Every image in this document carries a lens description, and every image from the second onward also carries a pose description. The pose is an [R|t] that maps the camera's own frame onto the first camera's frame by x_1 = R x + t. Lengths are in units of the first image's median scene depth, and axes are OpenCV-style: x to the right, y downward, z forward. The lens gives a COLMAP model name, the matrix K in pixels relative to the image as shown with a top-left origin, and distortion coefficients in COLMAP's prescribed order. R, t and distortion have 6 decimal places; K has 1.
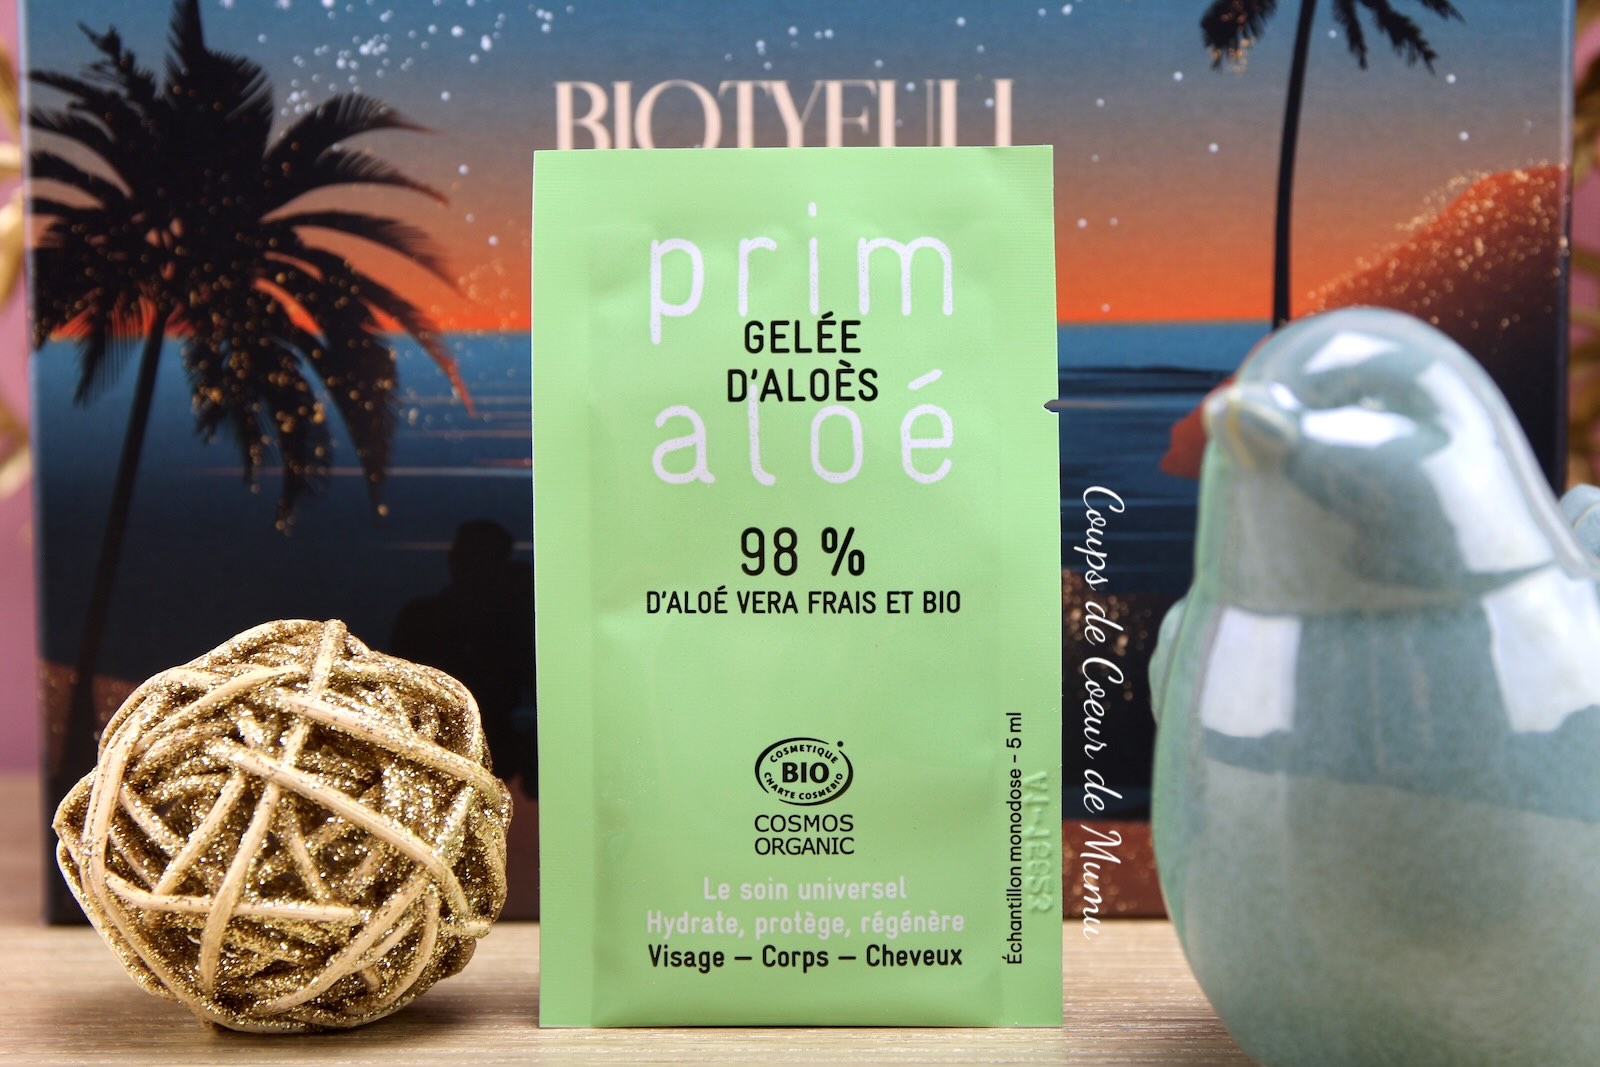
lens RADIAL K [[4702.1, 0, 800.0], [0, 4702.1, 533.5], [0, 0, 1]] dist [0.122475, 1.020041]
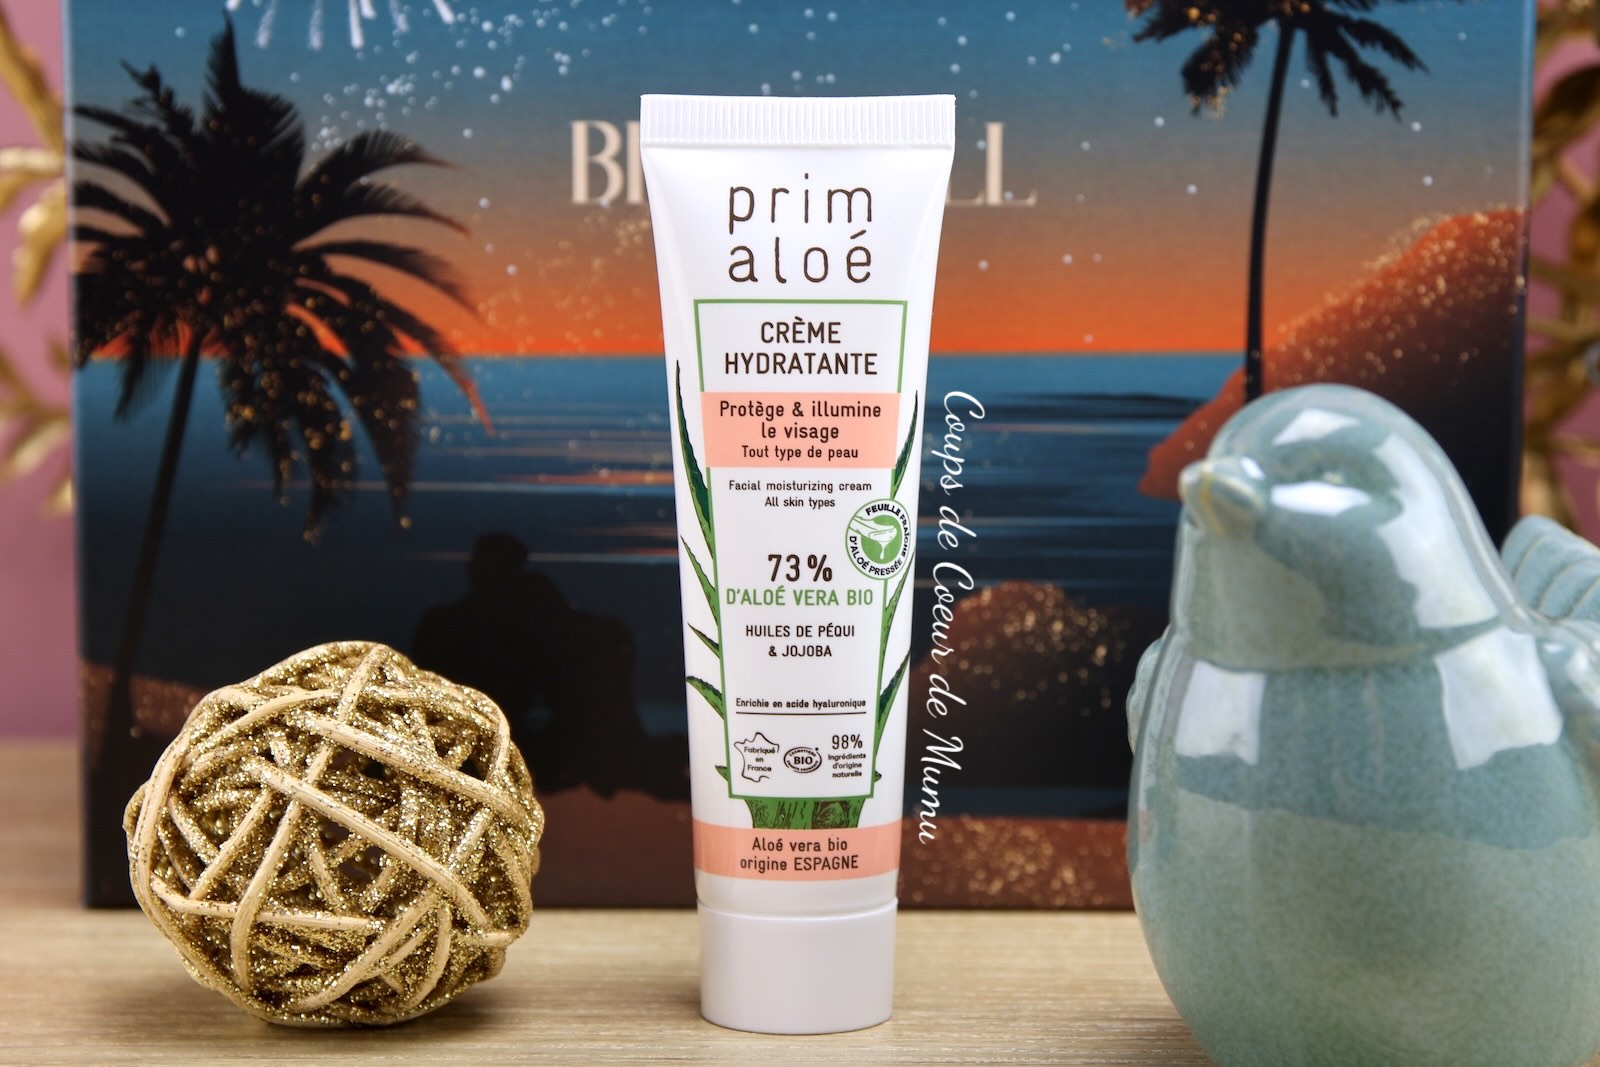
lens RADIAL K [[4964.8, 0, 800.0], [0, 4964.8, 533.5], [0, 0, 1]] dist [0.166589, 1.279634]
pose [[0.999921, 0.008446, 0.009337, -0.010241], [-0.008754, 0.999400, 0.033511, -0.041108], [-0.009048, -0.033591, 0.999395, -0.120706]]
